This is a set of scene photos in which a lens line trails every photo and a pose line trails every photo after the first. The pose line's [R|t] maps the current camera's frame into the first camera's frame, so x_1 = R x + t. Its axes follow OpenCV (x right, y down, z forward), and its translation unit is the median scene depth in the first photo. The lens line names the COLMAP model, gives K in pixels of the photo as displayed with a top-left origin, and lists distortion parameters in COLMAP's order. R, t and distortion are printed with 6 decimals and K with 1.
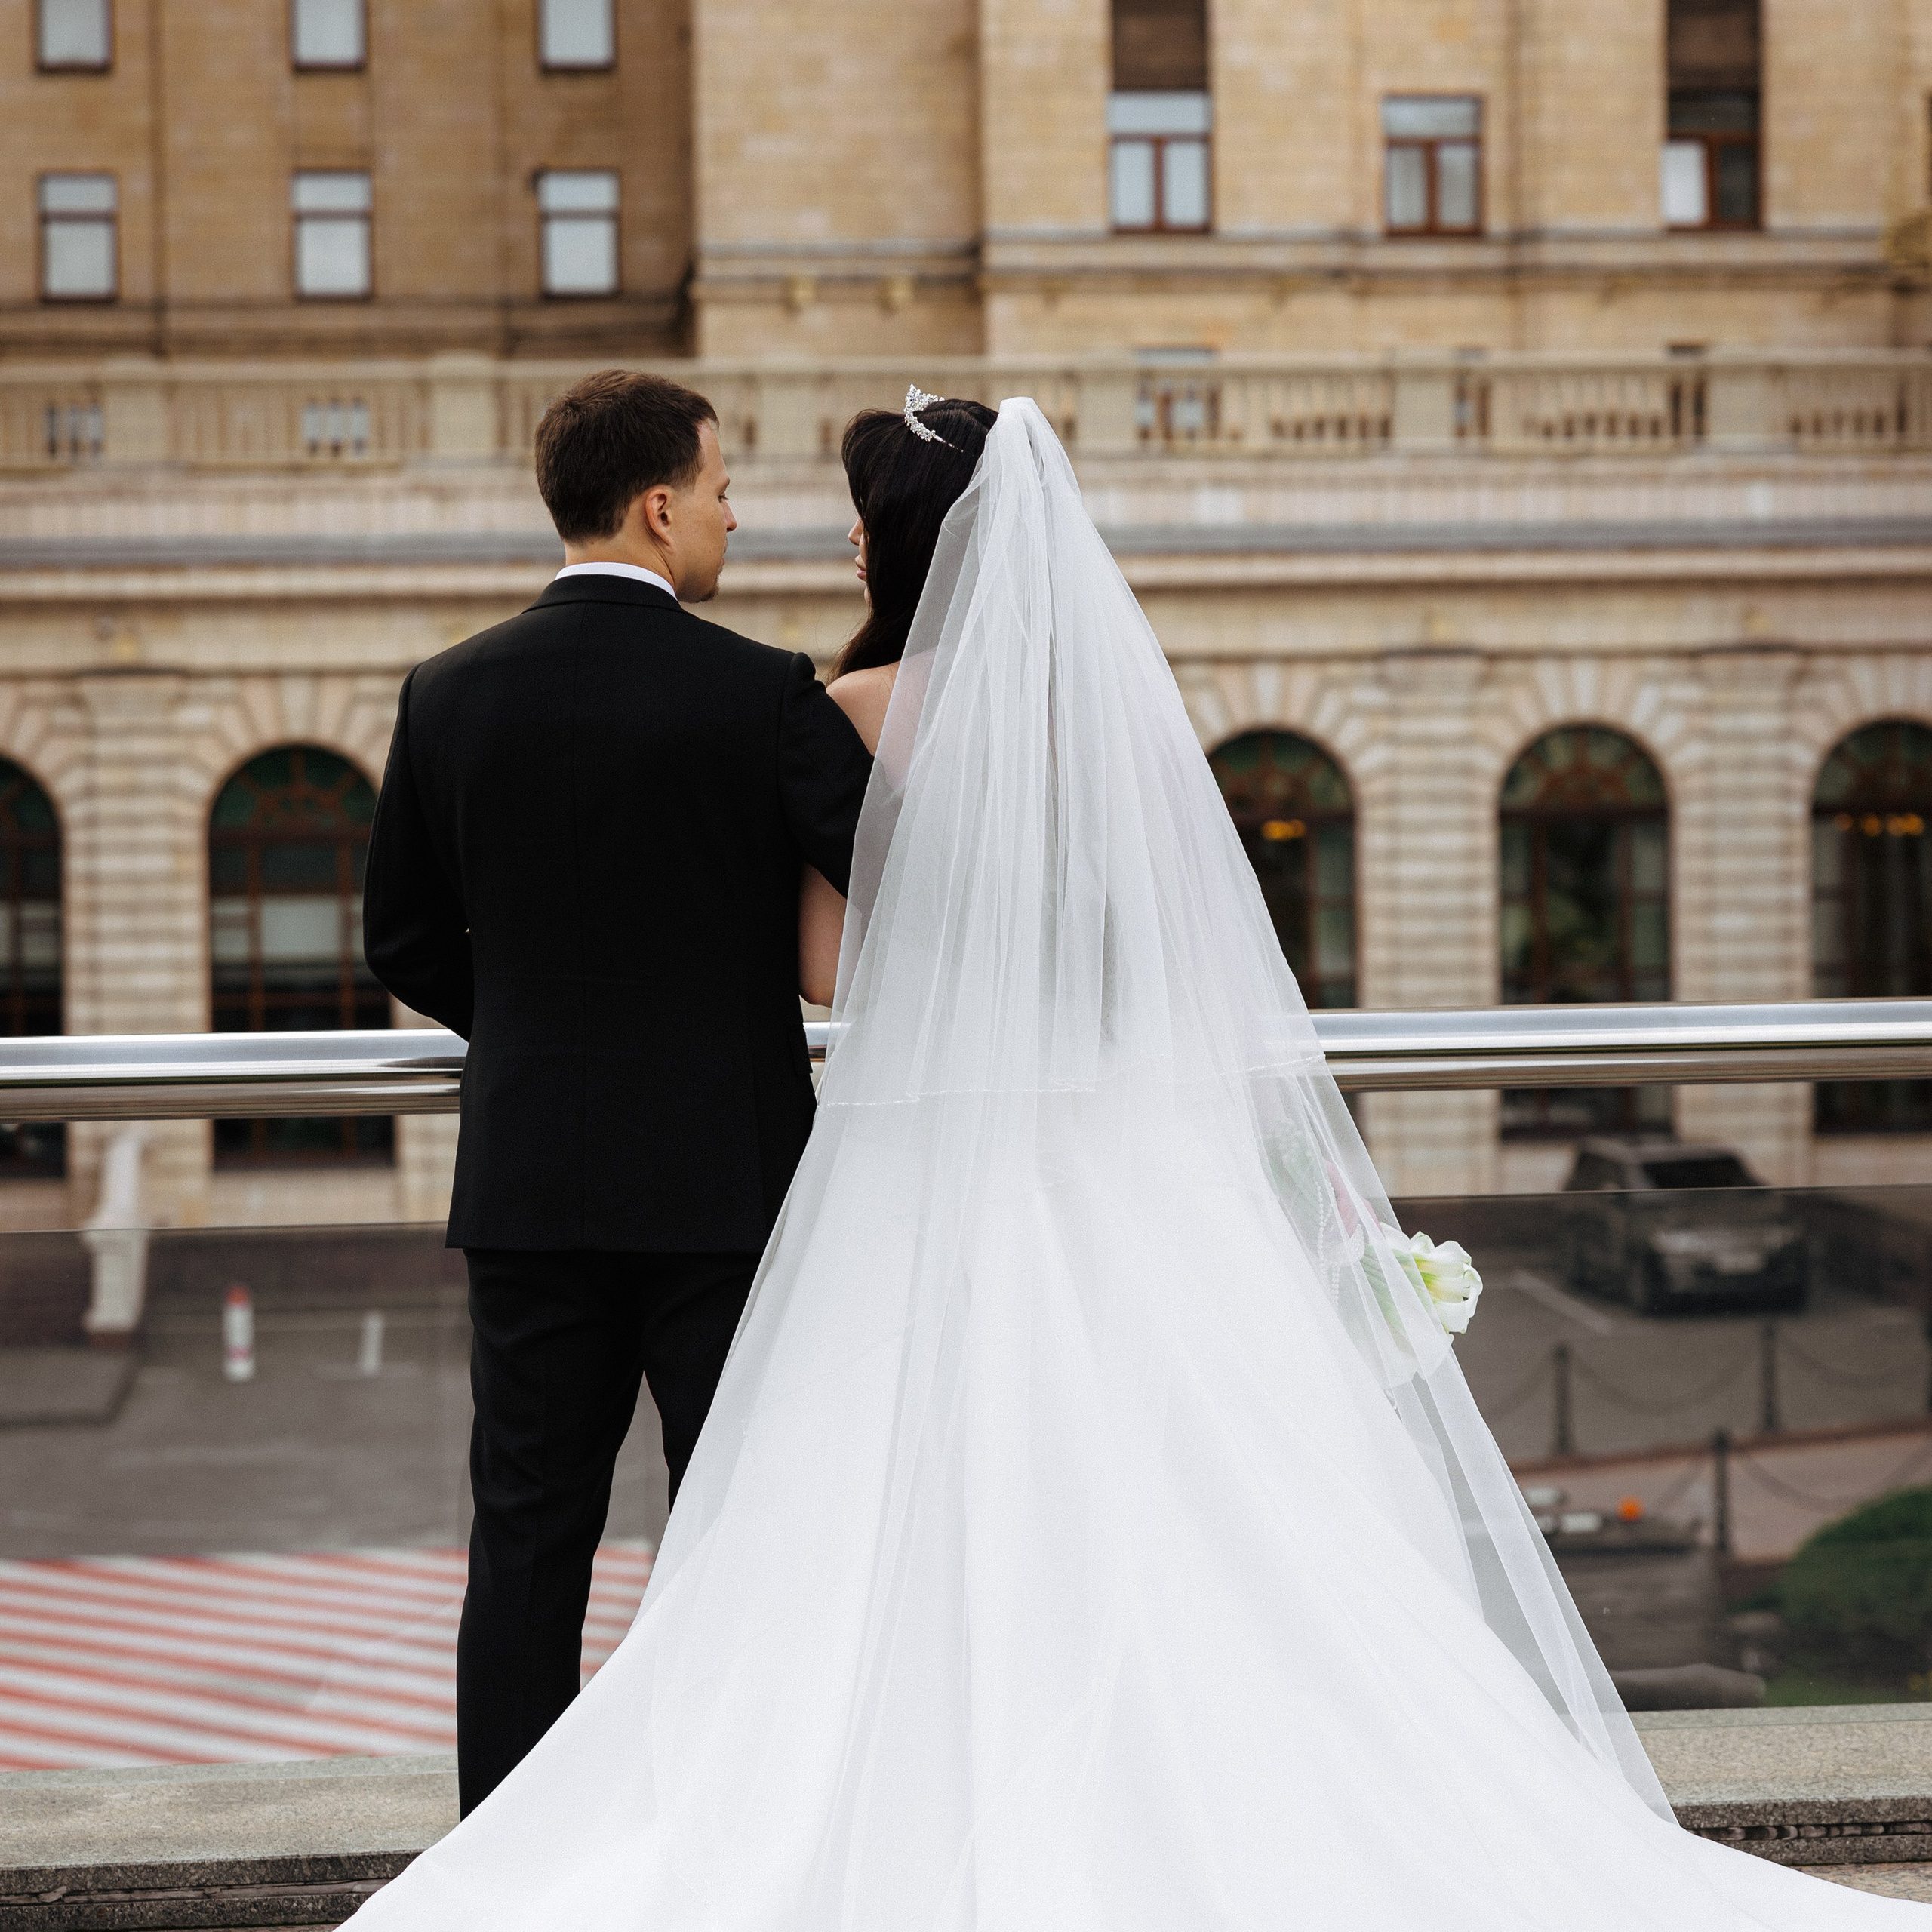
lens RADIAL K [[4812.5, 0, 1025.9], [0, 4812.5, 966.5], [0, 0, 1]] dist [-0.054727, 0.145310]
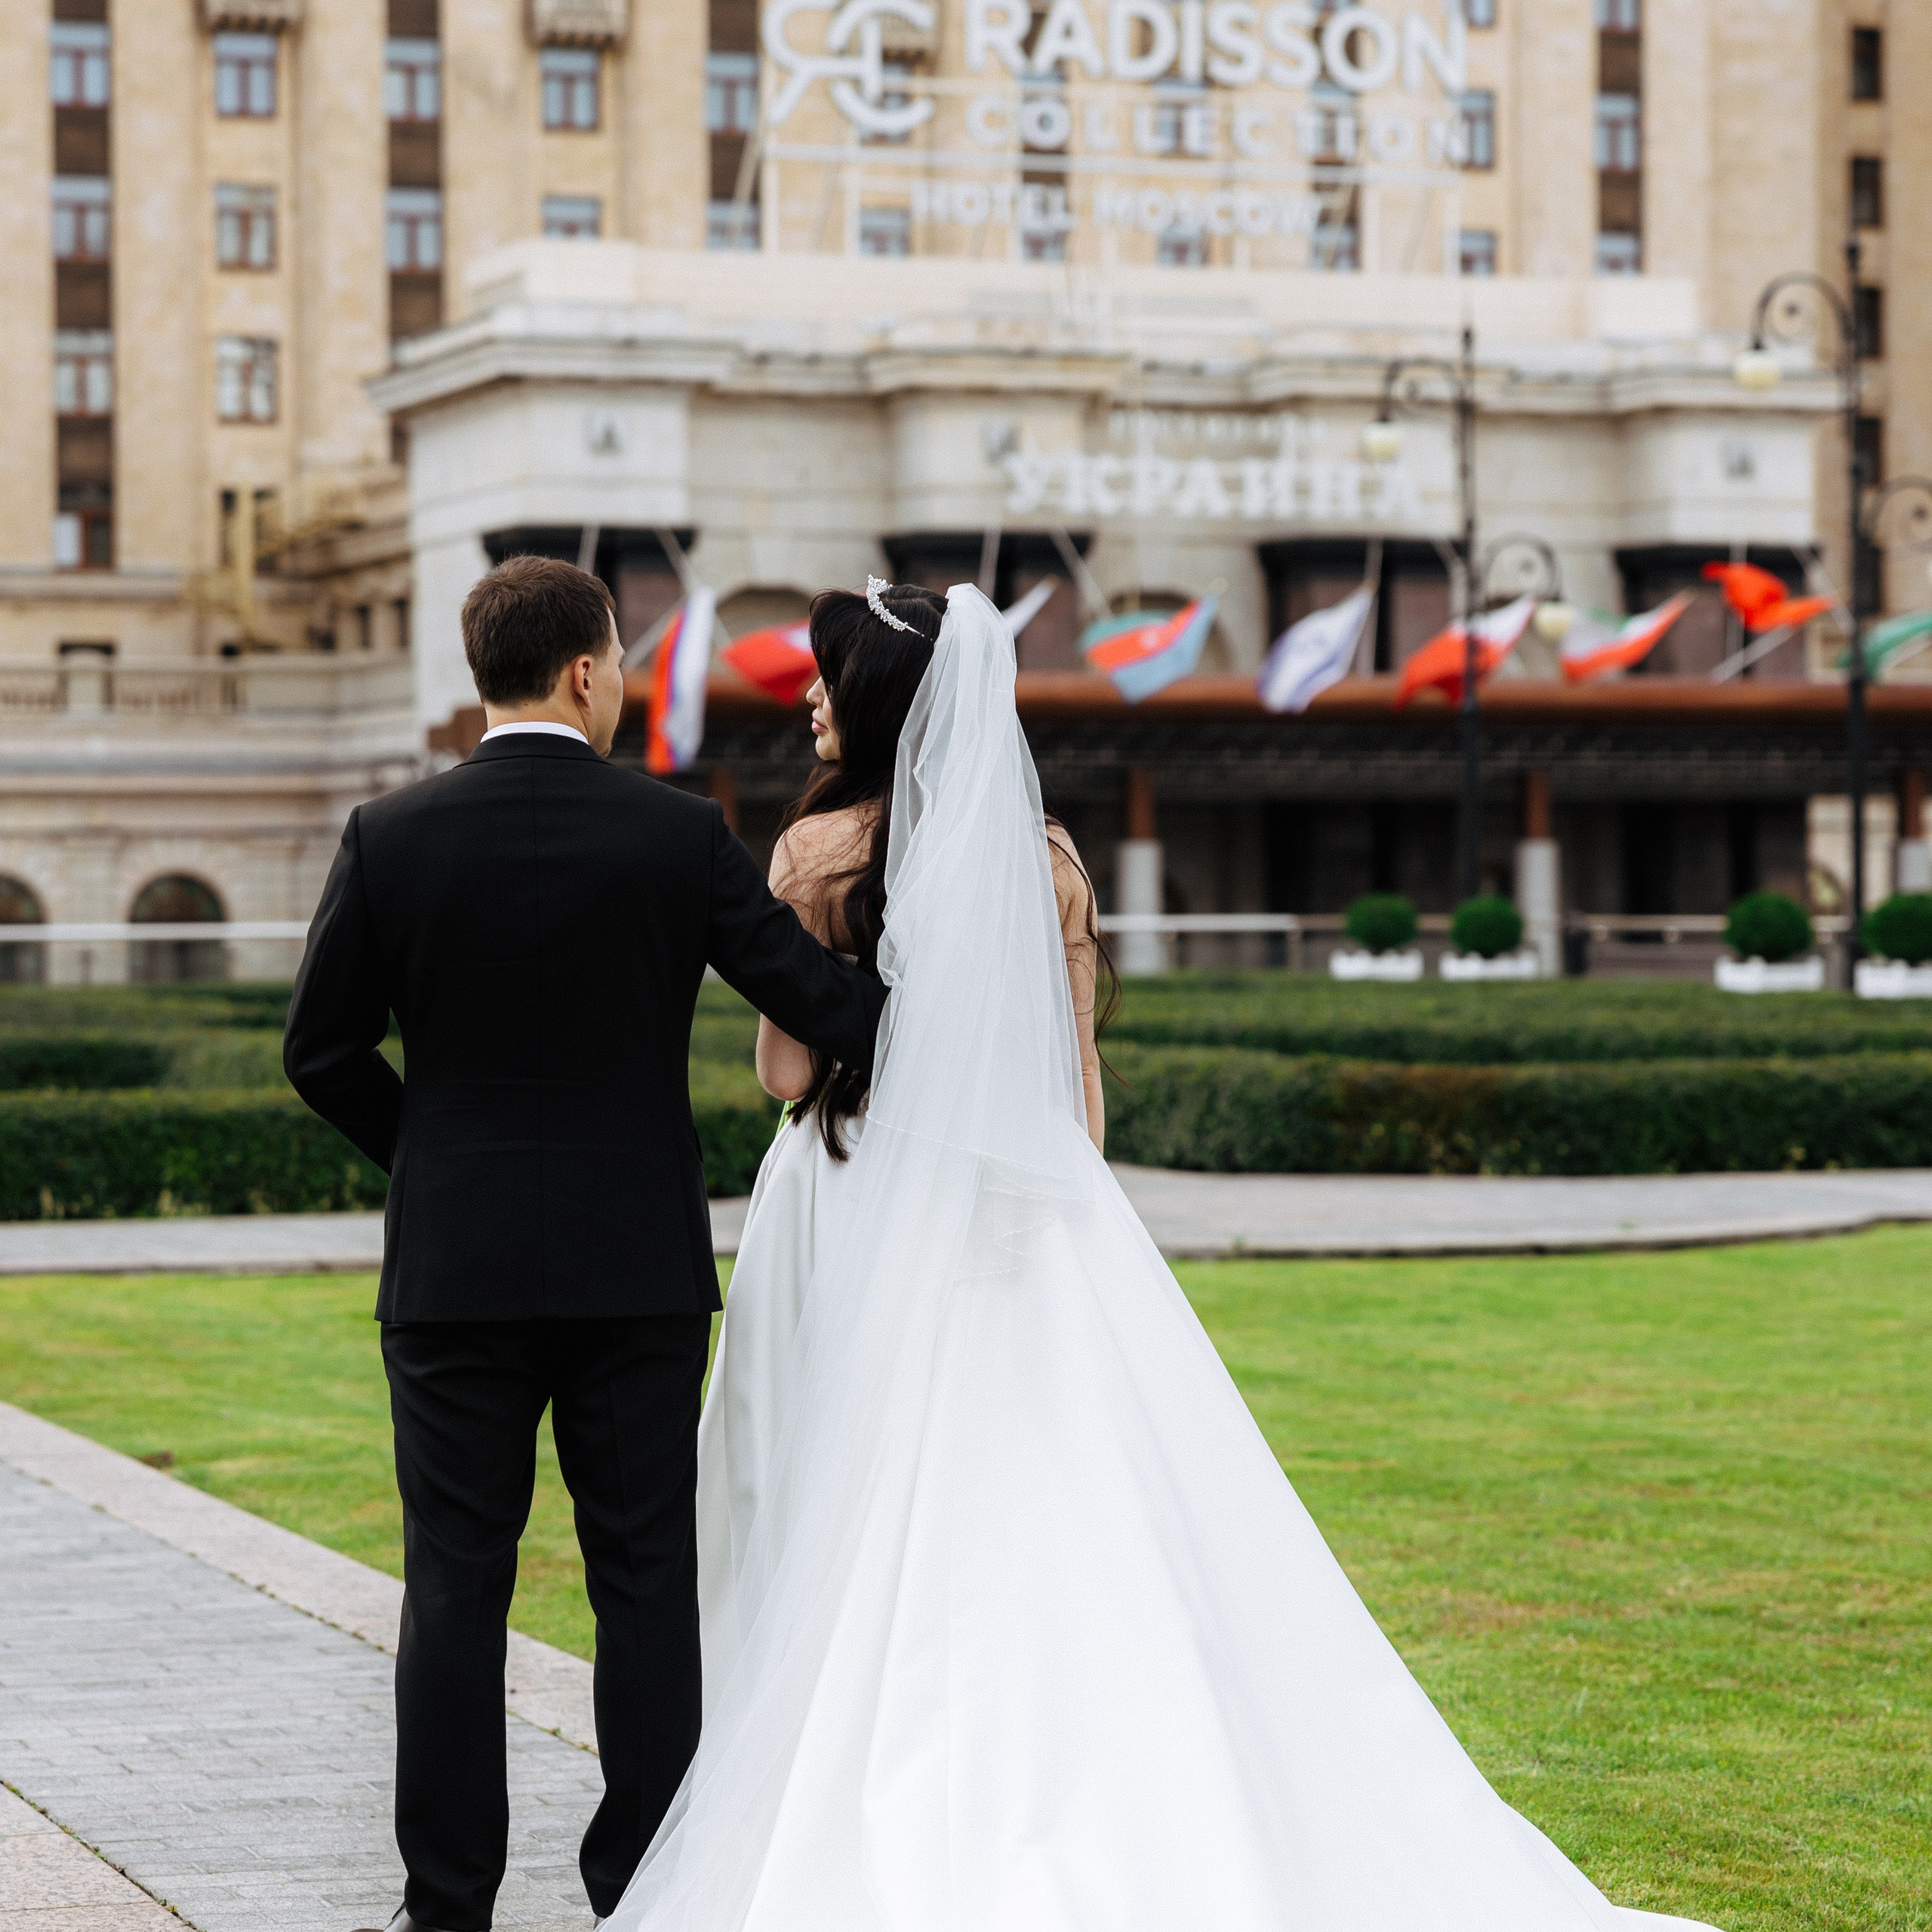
lens RADIAL K [[5938.5, 0, 965.8], [0, 5938.5, 1010.0], [0, 0, 1]] dist [0.046998, -0.256655]
pose [[0.969681, 0.004080, 0.244342, -0.059887], [0.001062, 0.999781, -0.020908, 0.038555], [-0.244374, 0.020534, 0.969464, -1.036630]]
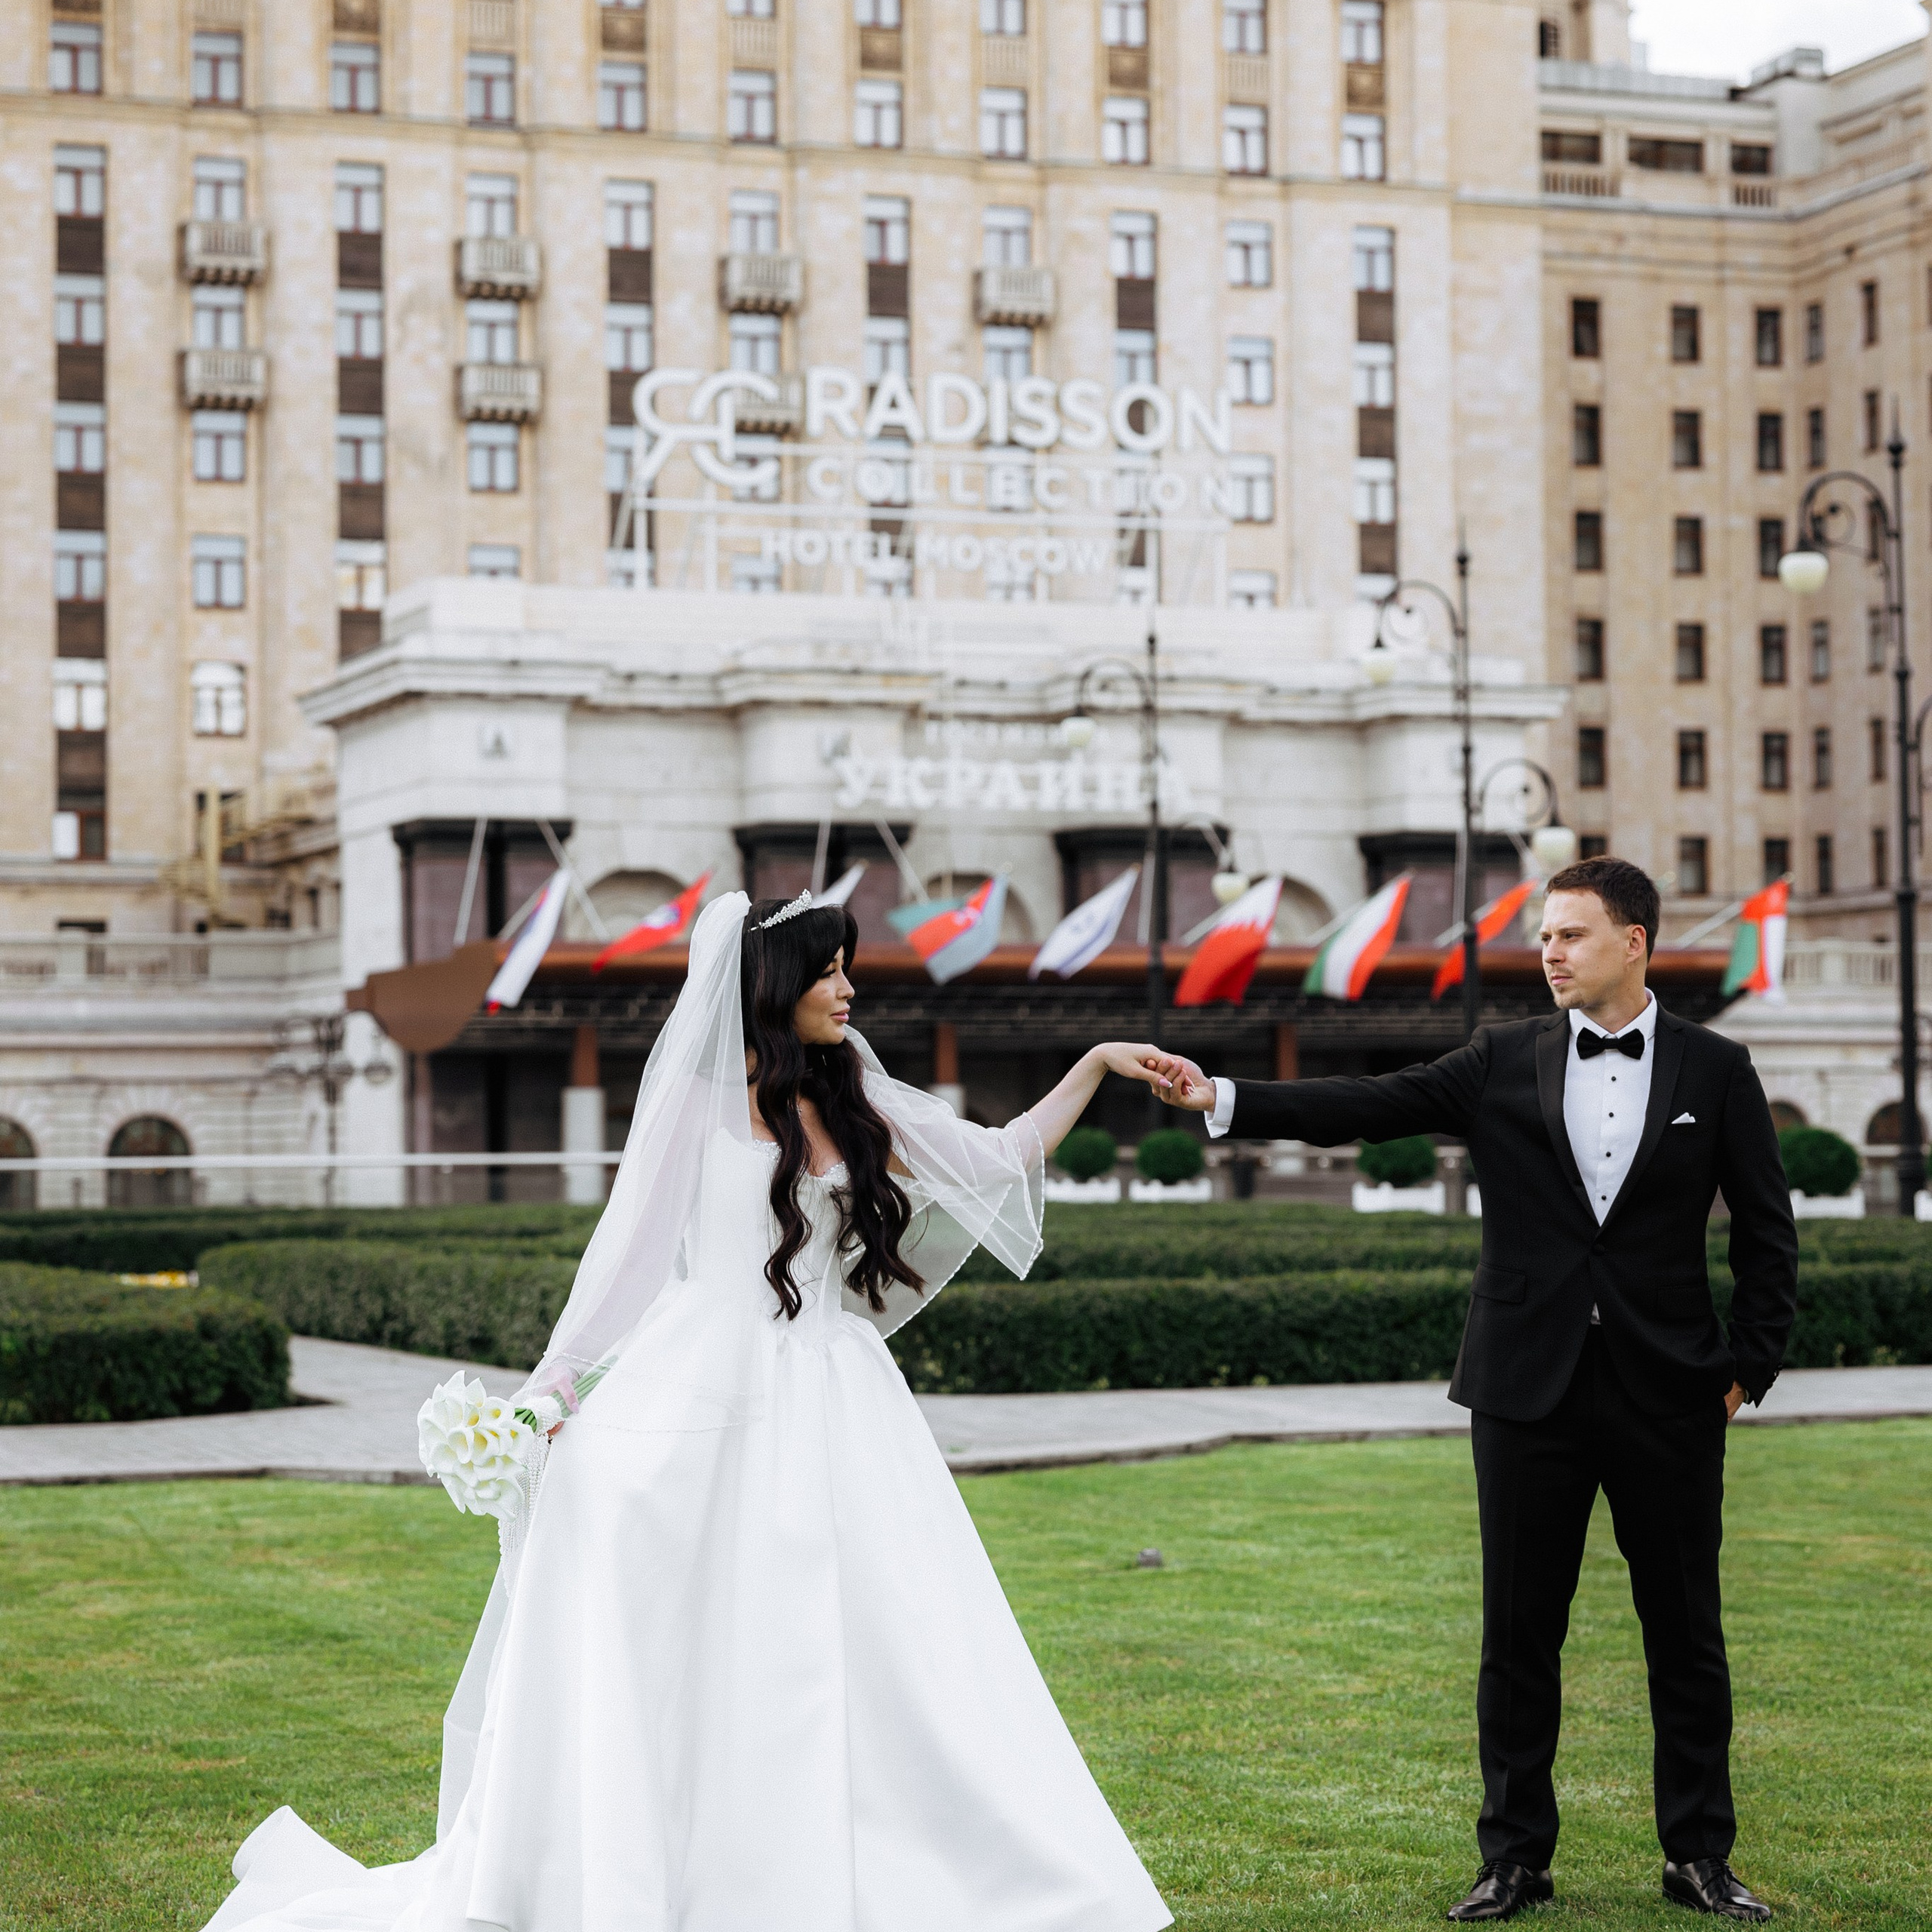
lens RADIAL K [[4775.6, 0, 966.0], [0, 4775.6, 966.0], [0, 0, 1]] dist [0.009474, 0.026050]
pose [[0.970137, 0.013662, 0.242173, 0.023846], [0.004752, 0.997150, -0.075289, 0.035884], [-0.242512, 0.074192, 0.967307, -0.955059]]
